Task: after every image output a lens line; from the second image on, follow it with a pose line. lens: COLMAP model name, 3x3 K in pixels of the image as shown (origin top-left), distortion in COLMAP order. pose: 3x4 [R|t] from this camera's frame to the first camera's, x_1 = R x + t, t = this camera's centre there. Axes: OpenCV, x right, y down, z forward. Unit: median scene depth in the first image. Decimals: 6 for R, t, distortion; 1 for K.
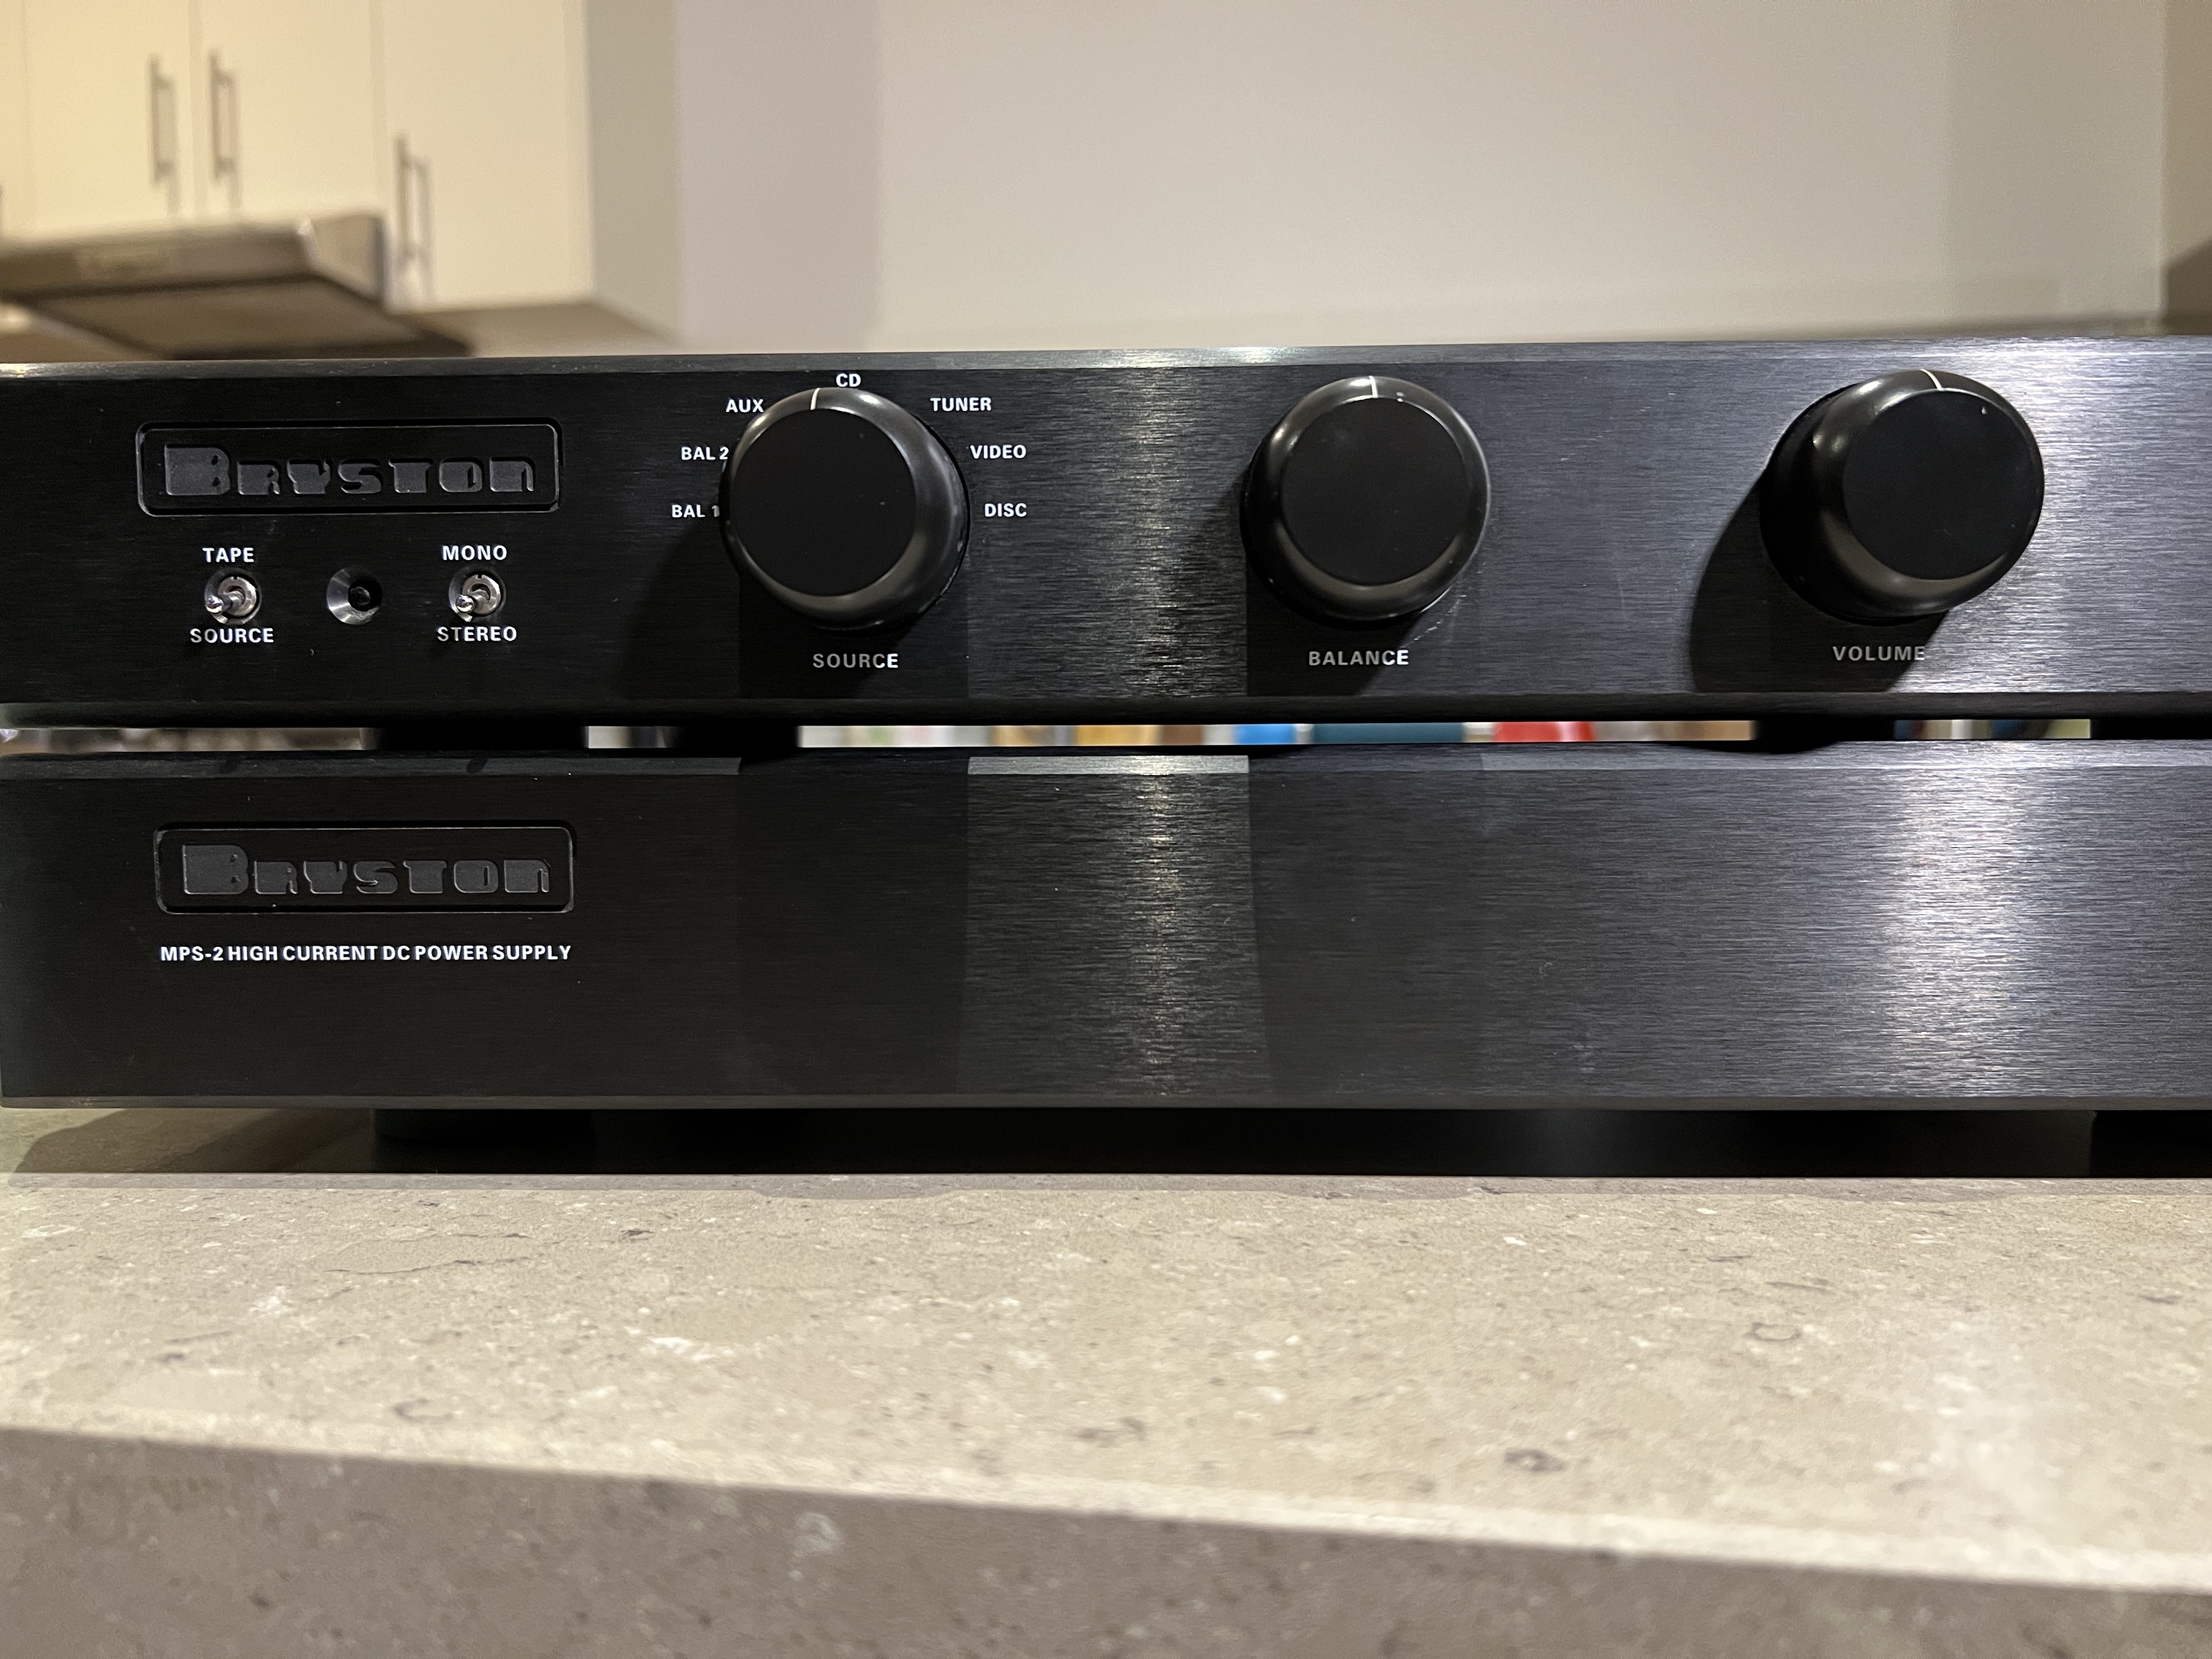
lens RADIAL K [[1732.8, 0, 1106.4], [0, 1732.8, 822.1], [0, 0, 1]] dist [0.006381, -0.029523]
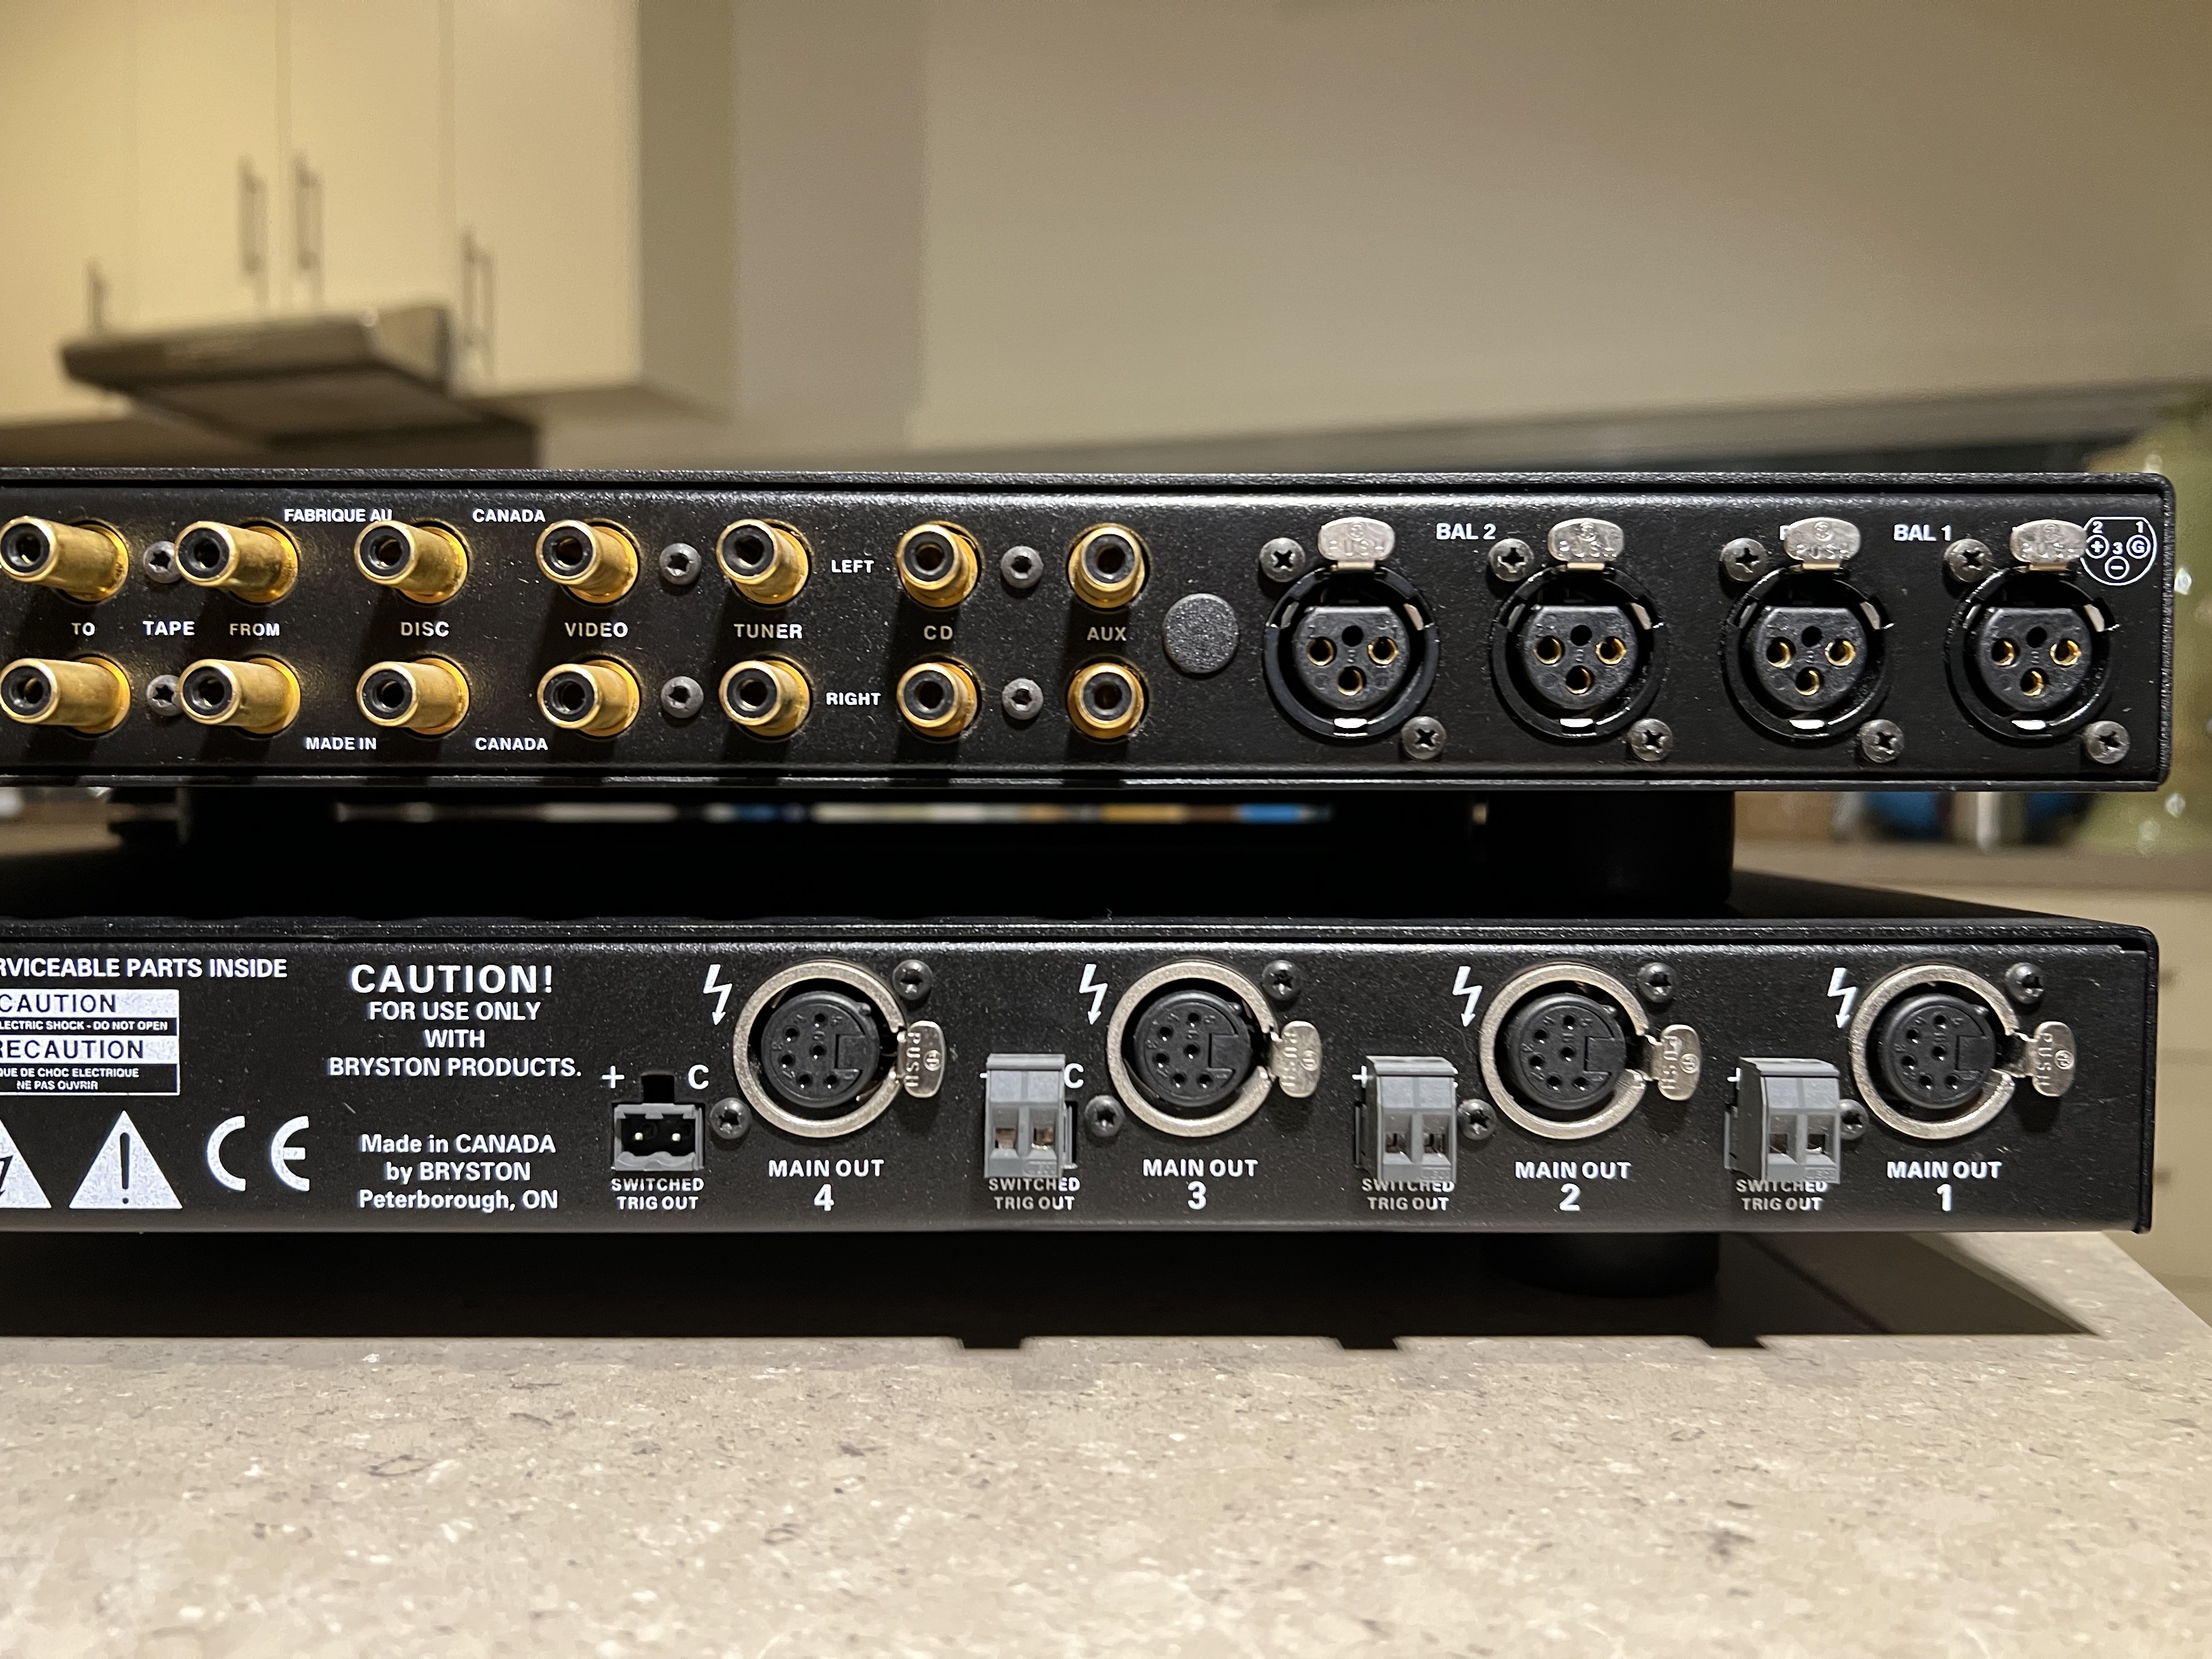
lens RADIAL K [[1732.8, 0, 1106.4], [0, 1732.8, 822.1], [0, 0, 1]] dist [0.006381, -0.029523]
pose [[0.995877, 0.010408, -0.090113, 0.856854], [-0.013779, 0.999225, -0.036871, -0.043412], [0.089659, 0.037960, 0.995249, 0.030939]]
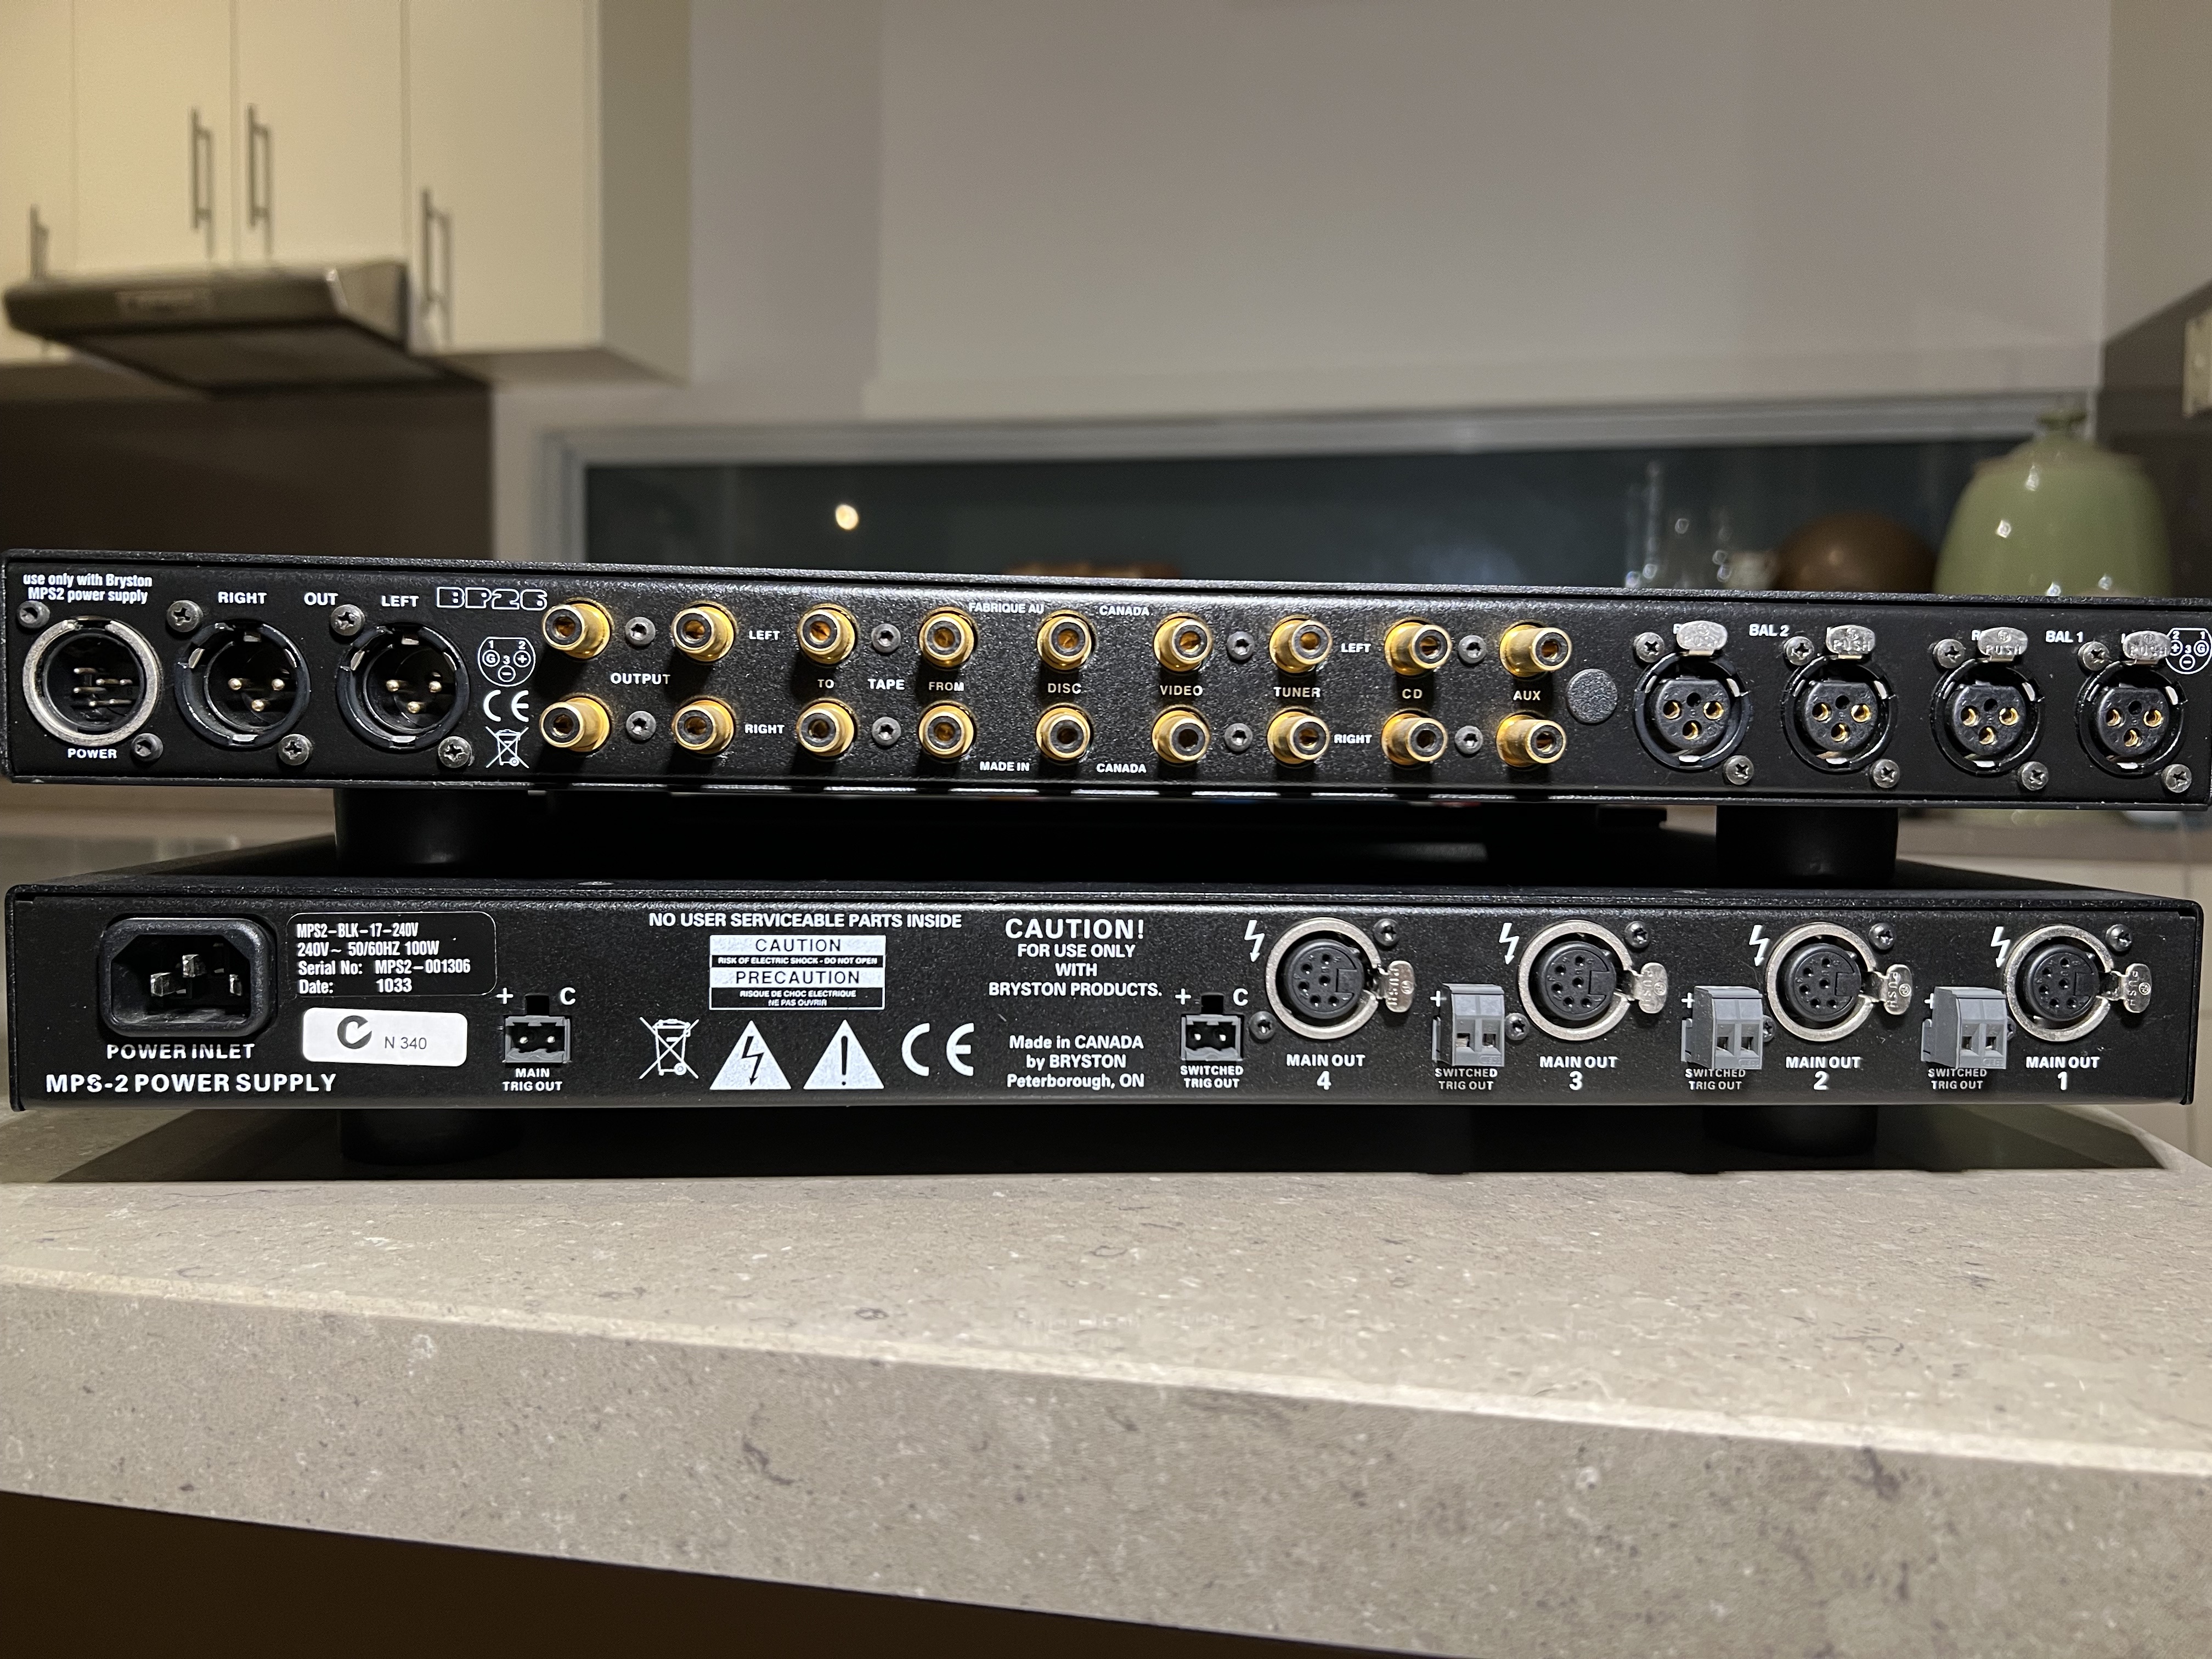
lens RADIAL K [[1711.4, 0, 1110.0], [0, 1711.4, 825.2], [0, 0, 1]] dist [0.034200, -0.056086]
pose [[0.999640, 0.022510, -0.014600, 0.391671], [-0.022660, 0.999691, -0.010172, -0.058954], [0.014367, 0.010499, 0.999842, -0.481356]]
